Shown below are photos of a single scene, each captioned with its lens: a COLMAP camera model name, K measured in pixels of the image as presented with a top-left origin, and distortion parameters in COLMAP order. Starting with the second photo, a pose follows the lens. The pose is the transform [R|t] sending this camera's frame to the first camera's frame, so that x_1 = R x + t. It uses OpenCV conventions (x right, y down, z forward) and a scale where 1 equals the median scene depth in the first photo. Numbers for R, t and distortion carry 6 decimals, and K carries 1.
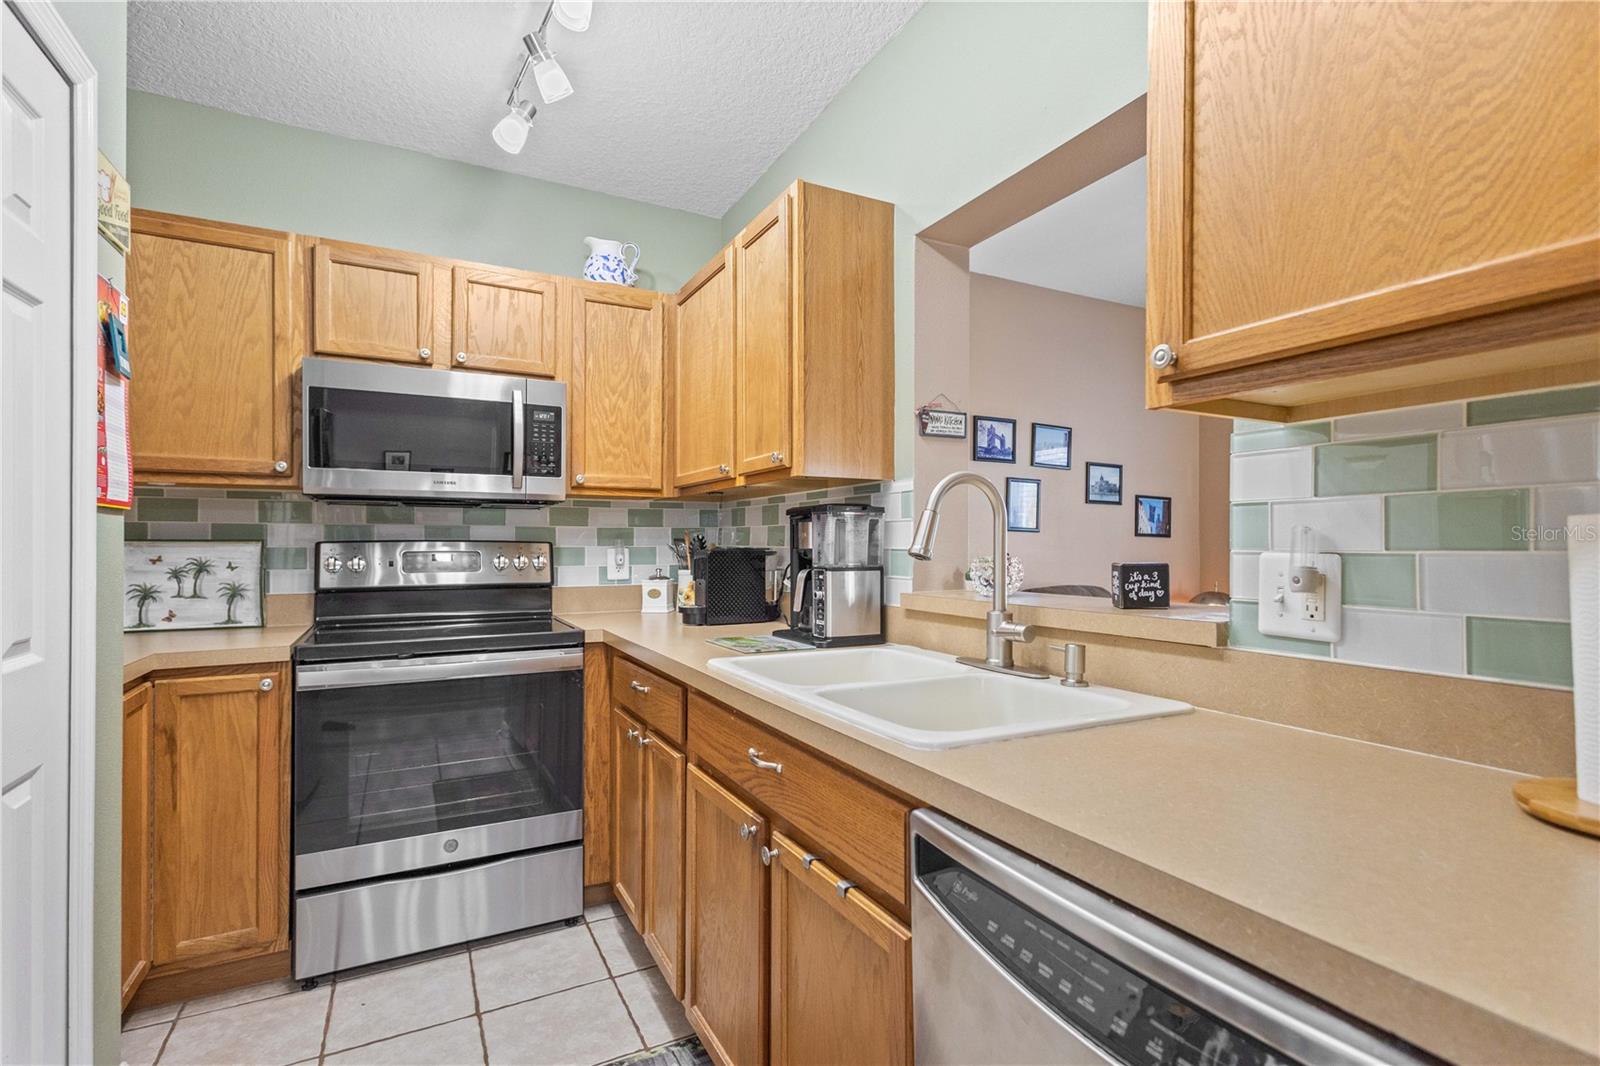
lens RADIAL K [[755.5, 0, 799.6], [0, 755.5, 540.5], [0, 0, 1]] dist [0.005630, -0.000186]
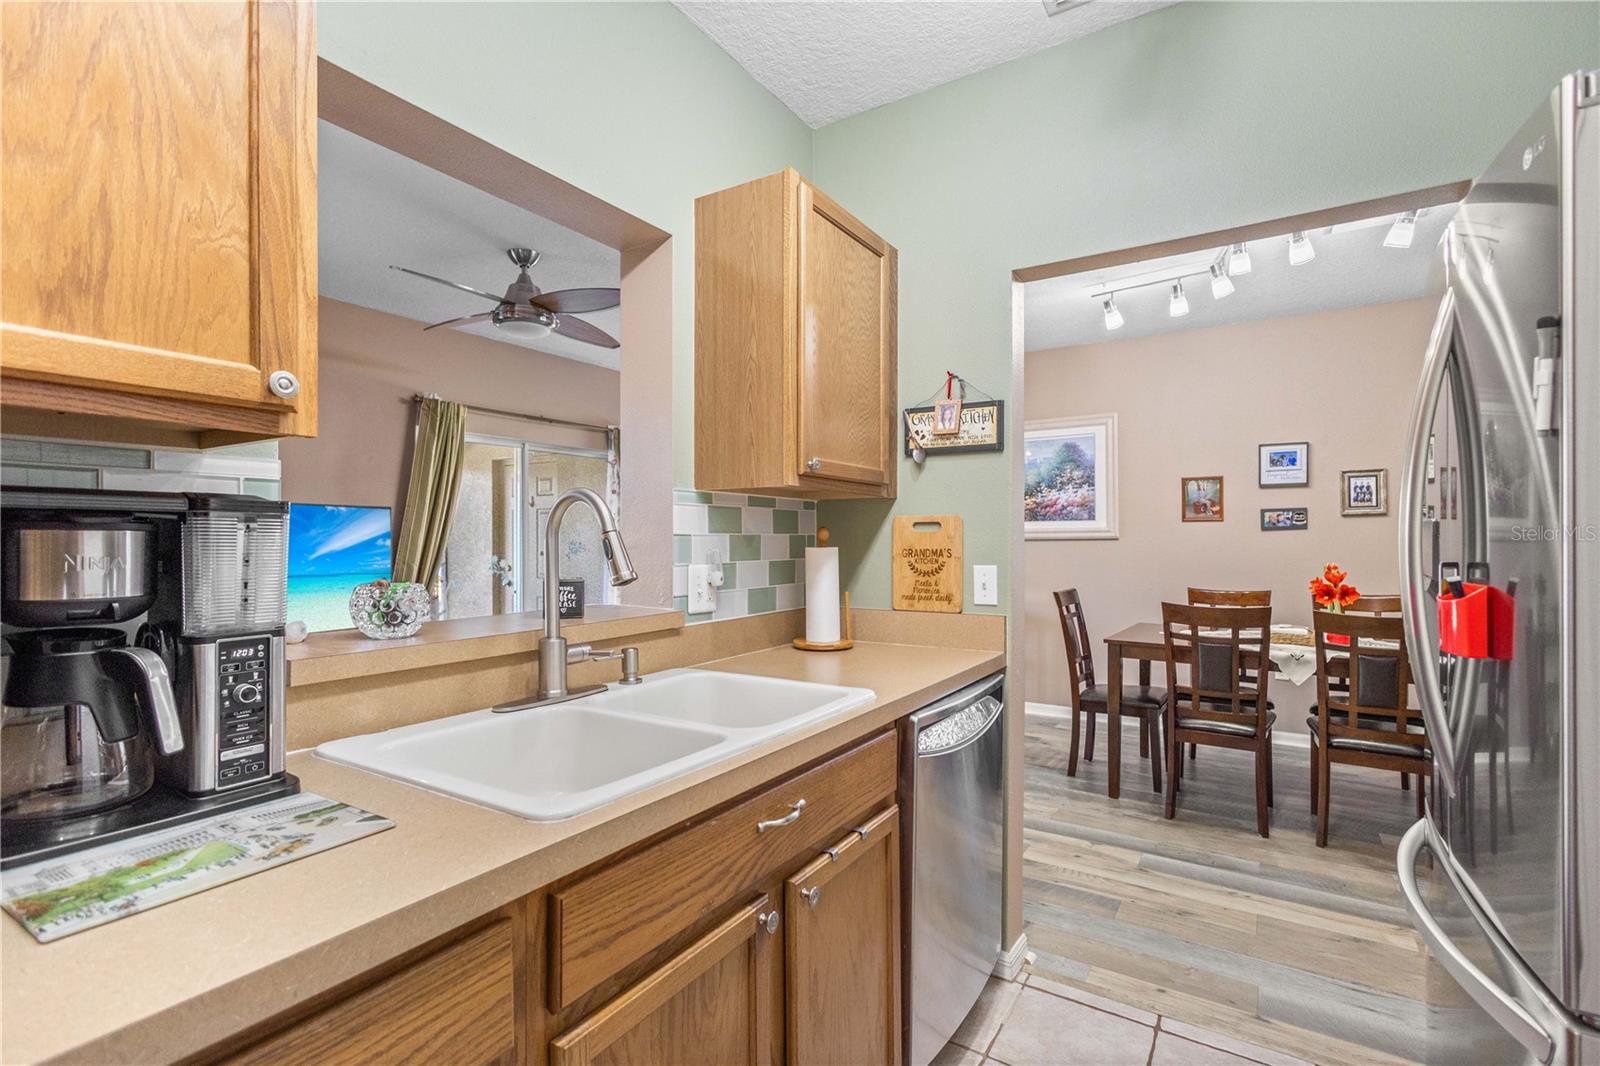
lens RADIAL K [[755.5, 0, 788.1], [0, 755.5, 538.5], [0, 0, 1]] dist [0.005630, -0.000186]
pose [[-0.488398, -0.001112, 0.872621, -0.502538], [-0.004652, 0.999988, -0.001329, -0.021735], [-0.872609, -0.004708, -0.488397, 0.874130]]
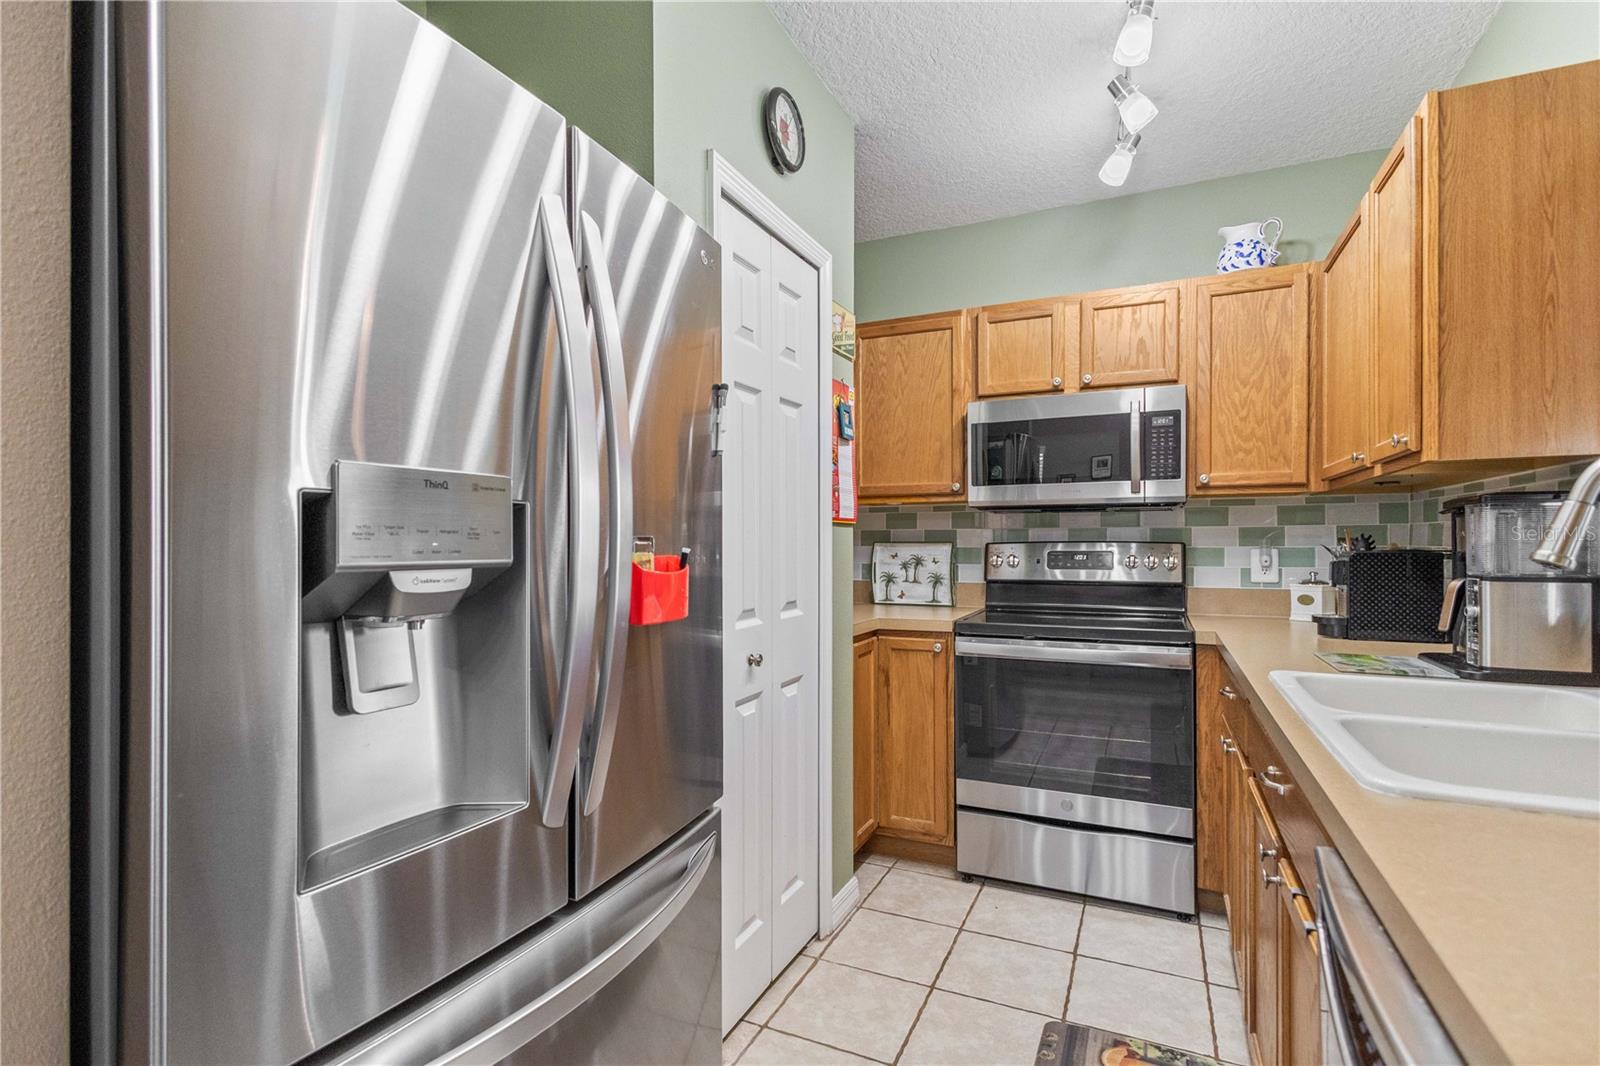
lens RADIAL K [[755.5, 0, 816.3], [0, 755.5, 537.8], [0, 0, 1]] dist [0.005630, -0.000186]
pose [[0.612443, -0.006397, -0.790489, 0.216589], [0.006274, 0.999975, -0.003231, -0.004970], [0.790490, -0.002980, 0.612467, -0.010812]]
